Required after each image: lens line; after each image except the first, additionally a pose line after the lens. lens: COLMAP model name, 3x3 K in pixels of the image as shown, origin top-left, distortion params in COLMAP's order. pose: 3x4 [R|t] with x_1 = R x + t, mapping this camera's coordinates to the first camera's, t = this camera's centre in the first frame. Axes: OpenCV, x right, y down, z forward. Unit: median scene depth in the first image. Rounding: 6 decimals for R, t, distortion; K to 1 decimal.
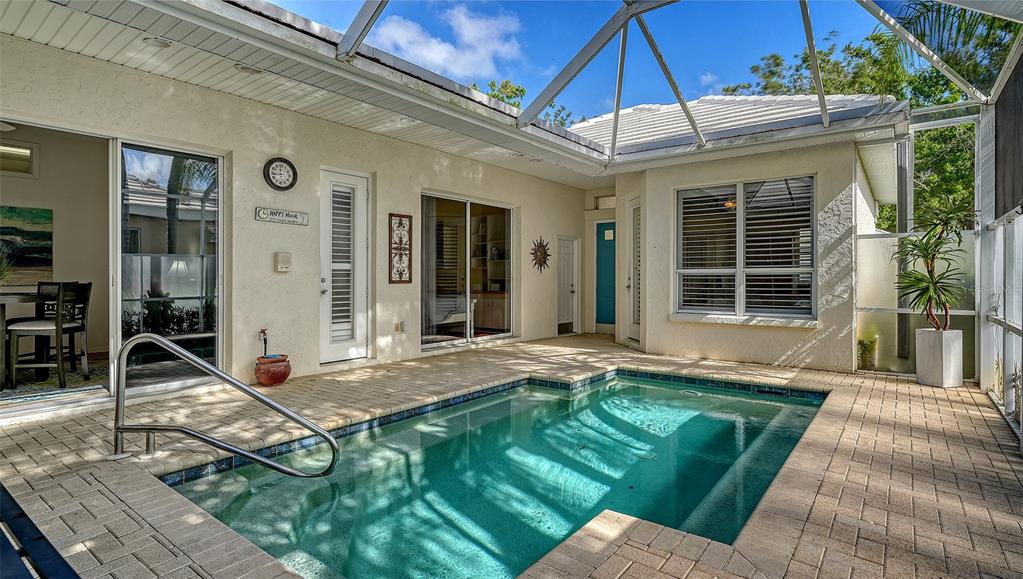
lens RADIAL K [[499.5, 0, 515.9], [0, 499.5, 282.1], [0, 0, 1]] dist [-0.001058, 0.000819]
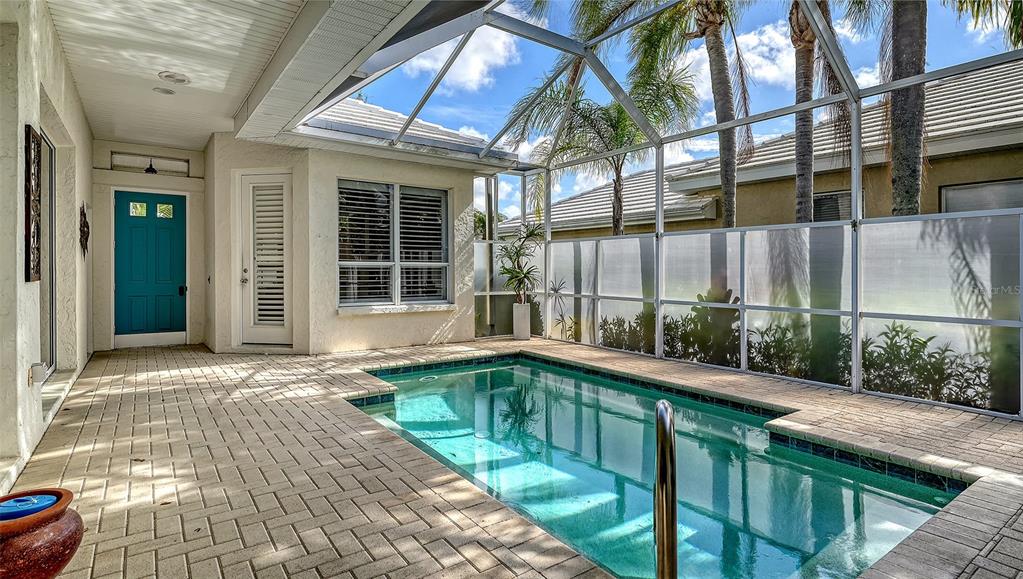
lens RADIAL K [[499.5, 0, 502.3], [0, 499.5, 271.2], [0, 0, 1]] dist [-0.001058, 0.000819]
pose [[0.295114, 0.000173, 0.955462, -0.552168], [0.003797, 0.999992, -0.001354, -0.004829], [-0.955454, 0.004028, 0.295111, 0.470420]]
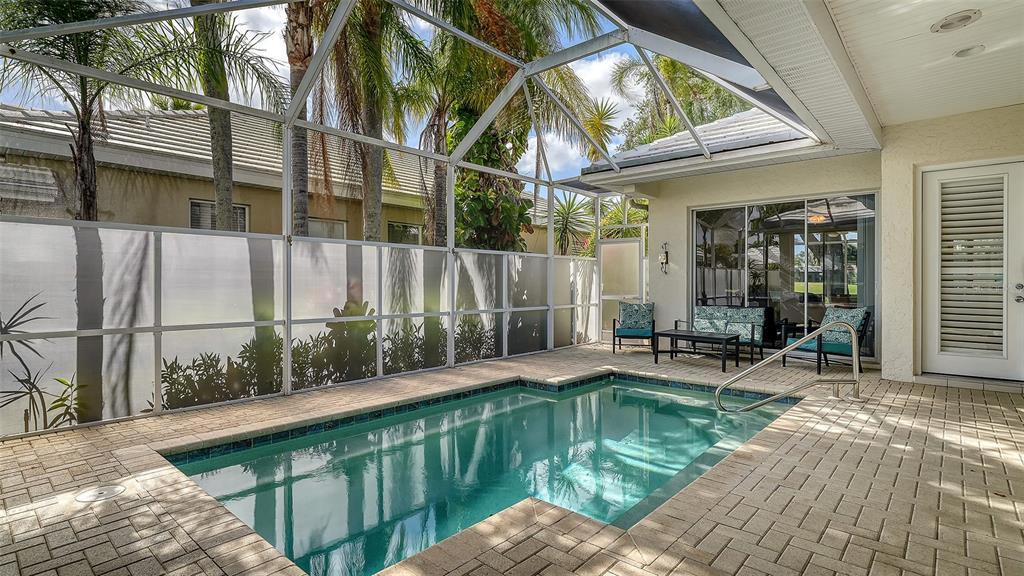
lens RADIAL K [[504.2, 0, 512.0], [0, 504.2, 285.0], [0, 0, 1]] dist [-0.010767, 0.001782]
pose [[-0.997698, 0.000845, 0.067808, 0.072783], [0.001394, 0.999967, 0.008050, -0.008510], [-0.067798, 0.008126, -0.997666, 1.209351]]
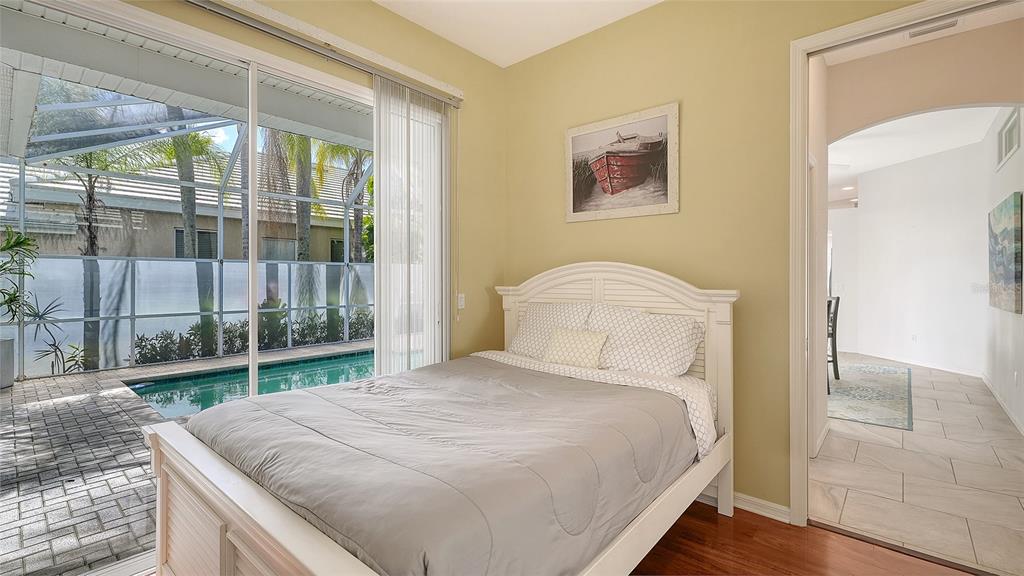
lens RADIAL K [[460.9, 0, 526.9], [0, 460.9, 274.6], [0, 0, 1]] dist [0.010002, -0.000547]
pose [[-0.999119, 0.005059, 0.041656, -0.348360], [0.005029, 0.999987, -0.000826, -0.035968], [-0.041660, -0.000616, -0.999132, 1.593379]]
